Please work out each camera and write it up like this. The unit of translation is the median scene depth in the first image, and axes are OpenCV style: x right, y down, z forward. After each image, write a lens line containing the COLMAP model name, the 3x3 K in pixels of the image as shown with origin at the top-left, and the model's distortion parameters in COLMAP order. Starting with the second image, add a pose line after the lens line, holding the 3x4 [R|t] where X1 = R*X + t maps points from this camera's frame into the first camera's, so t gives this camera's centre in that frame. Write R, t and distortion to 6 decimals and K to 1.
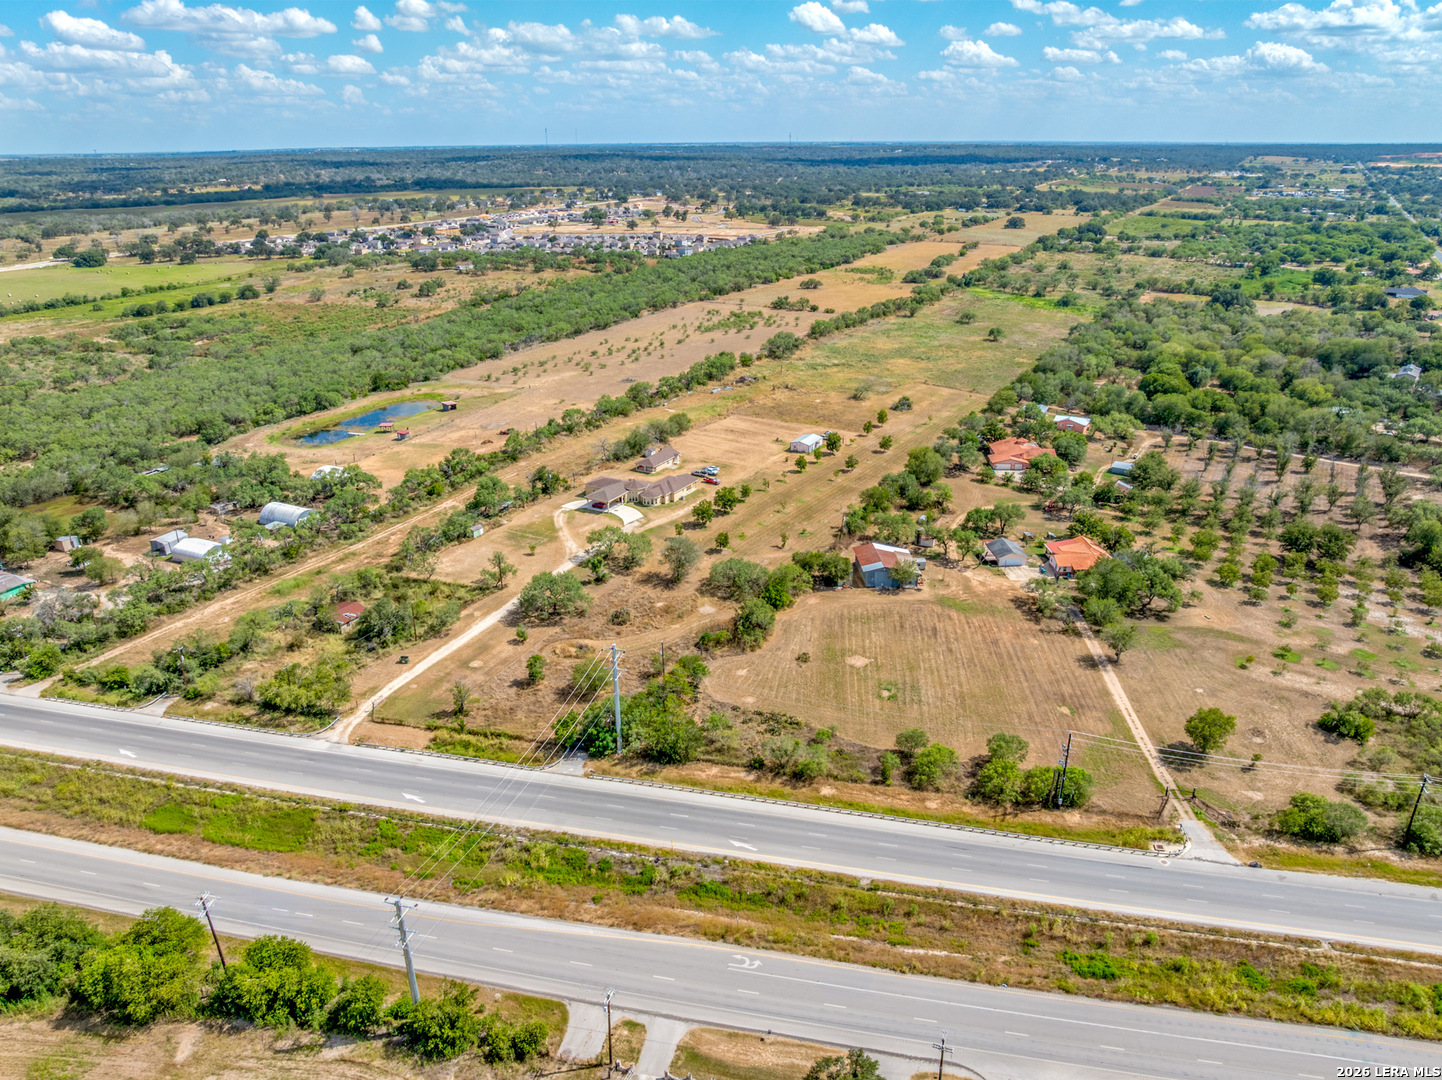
lens RADIAL K [[1012.6, 0, 724.4], [0, 1012.6, 536.8], [0, 0, 1]] dist [-0.039518, 0.000607]
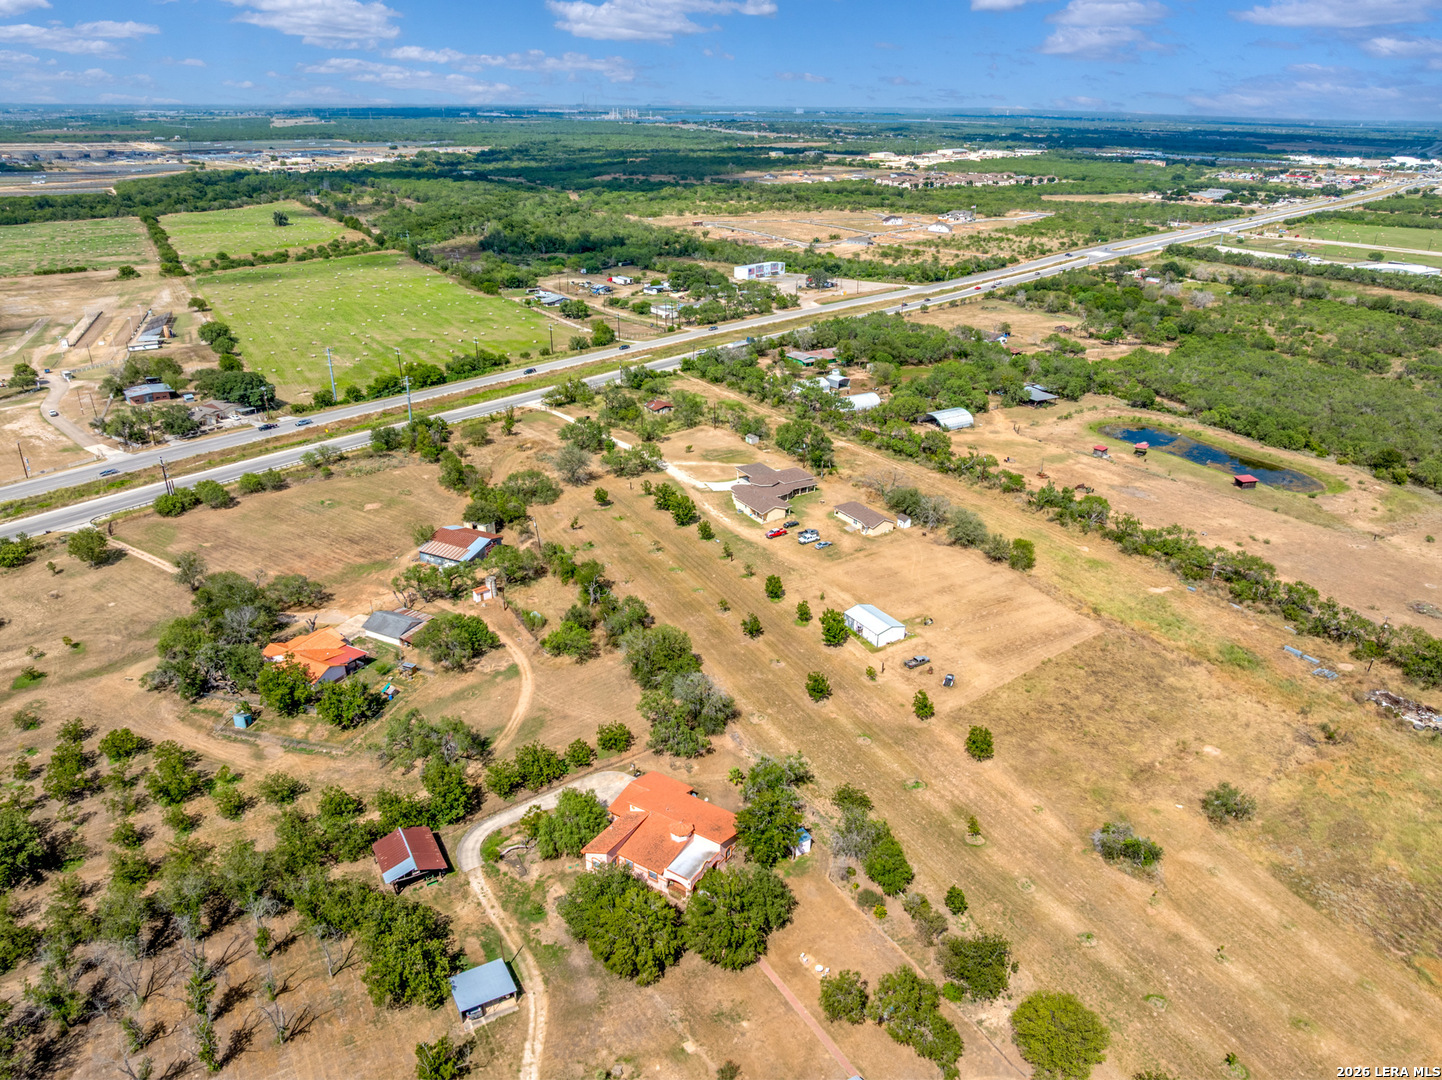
lens RADIAL K [[1012.6, 0, 724.4], [0, 1012.6, 536.8], [0, 0, 1]] dist [-0.039518, 0.000607]
pose [[-0.505876, 0.342206, -0.791823, 0.910400], [-0.320856, 0.777431, 0.540973, -0.669950], [0.800713, 0.527727, -0.283485, 1.690366]]
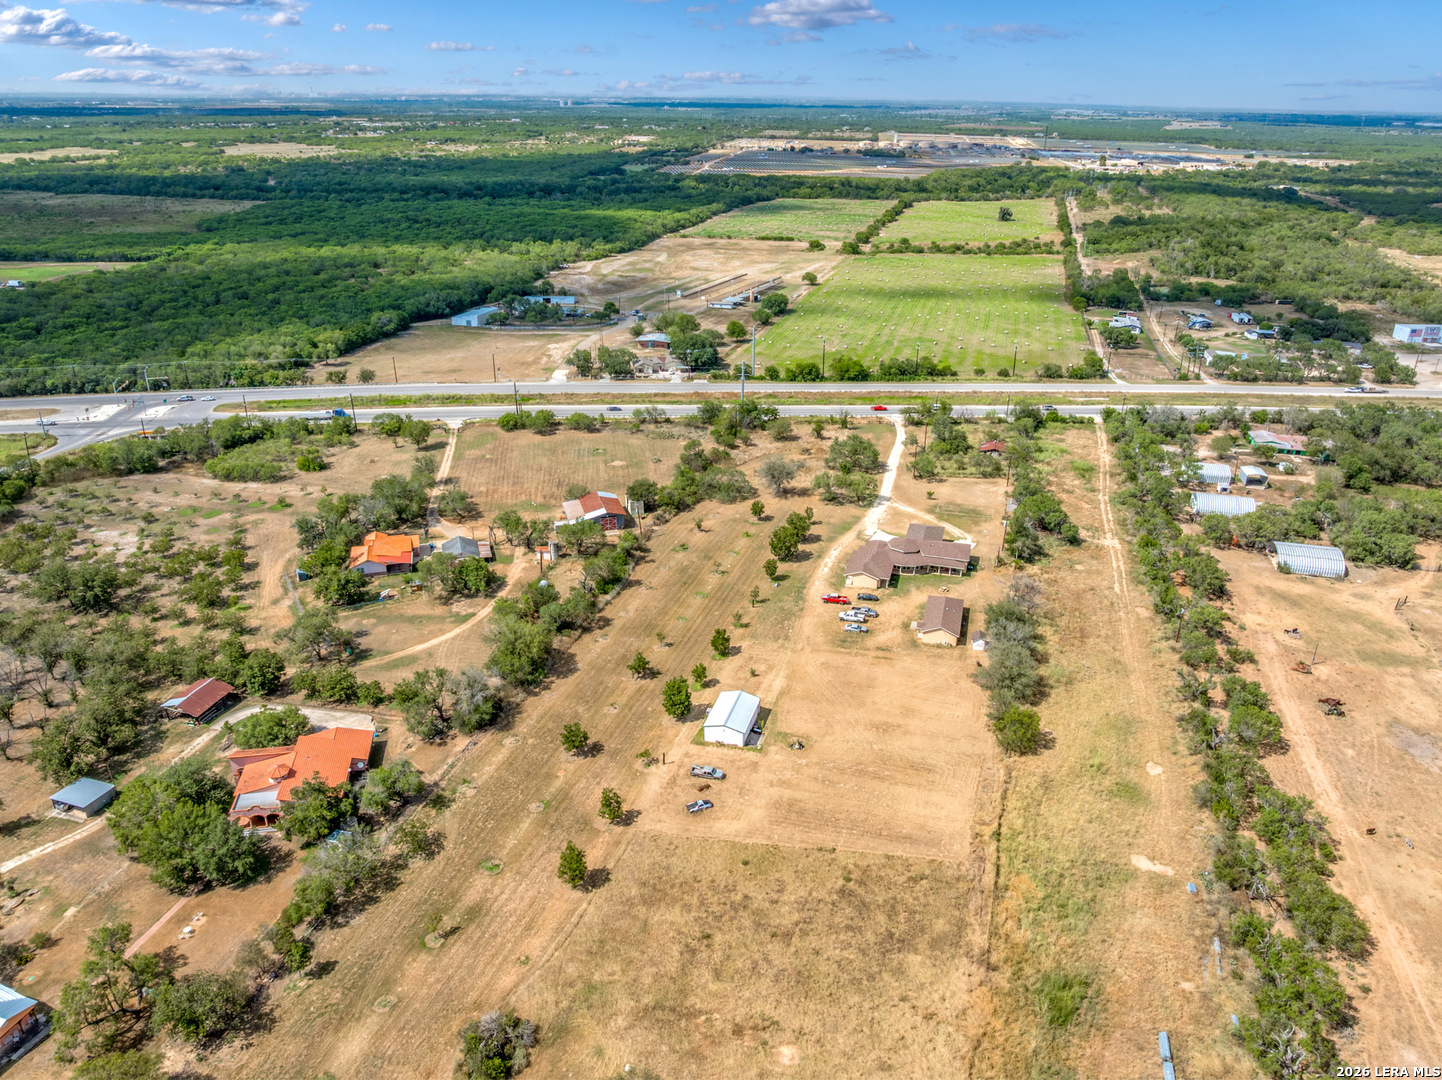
lens RADIAL K [[1012.6, 0, 724.4], [0, 1012.6, 536.8], [0, 0, 1]] dist [-0.039518, 0.000607]
pose [[-0.974321, 0.087099, -0.207634, 0.285218], [-0.085750, 0.709125, 0.699849, -0.798101], [0.208195, 0.699683, -0.683446, 2.018563]]
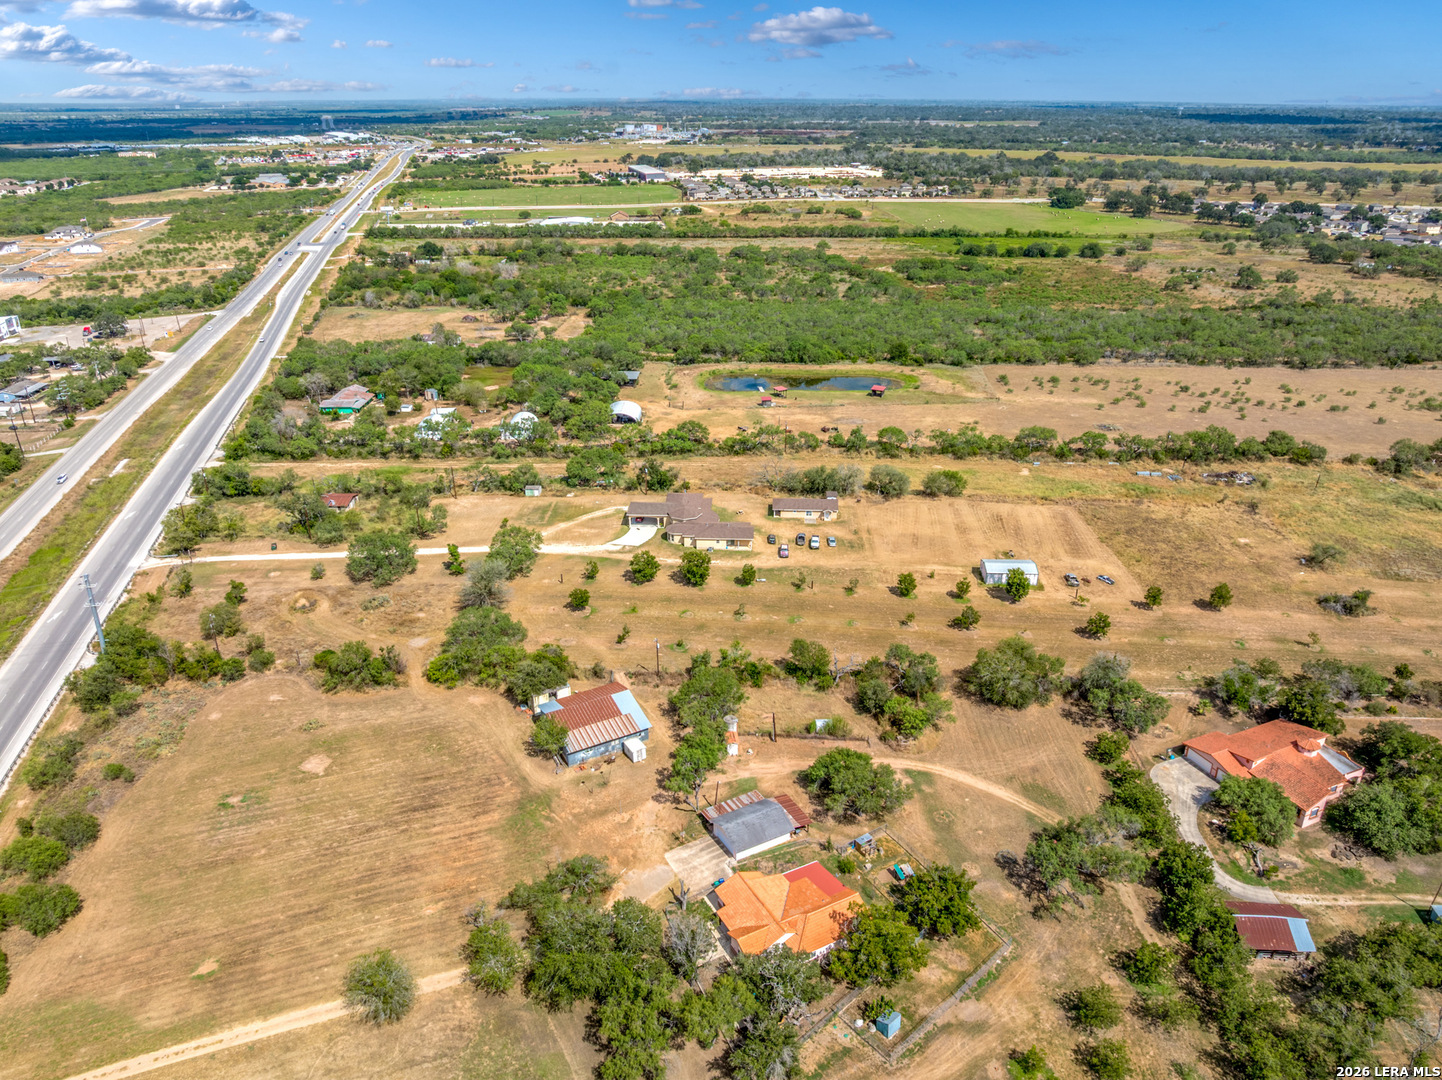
lens RADIAL K [[1012.6, 0, 724.4], [0, 1012.6, 536.8], [0, 0, 1]] dist [-0.039518, 0.000607]
pose [[0.437004, 0.367944, -0.820759, 0.823925], [-0.332578, 0.913932, 0.232636, -0.317823], [0.835715, 0.171304, 0.521762, 0.795885]]
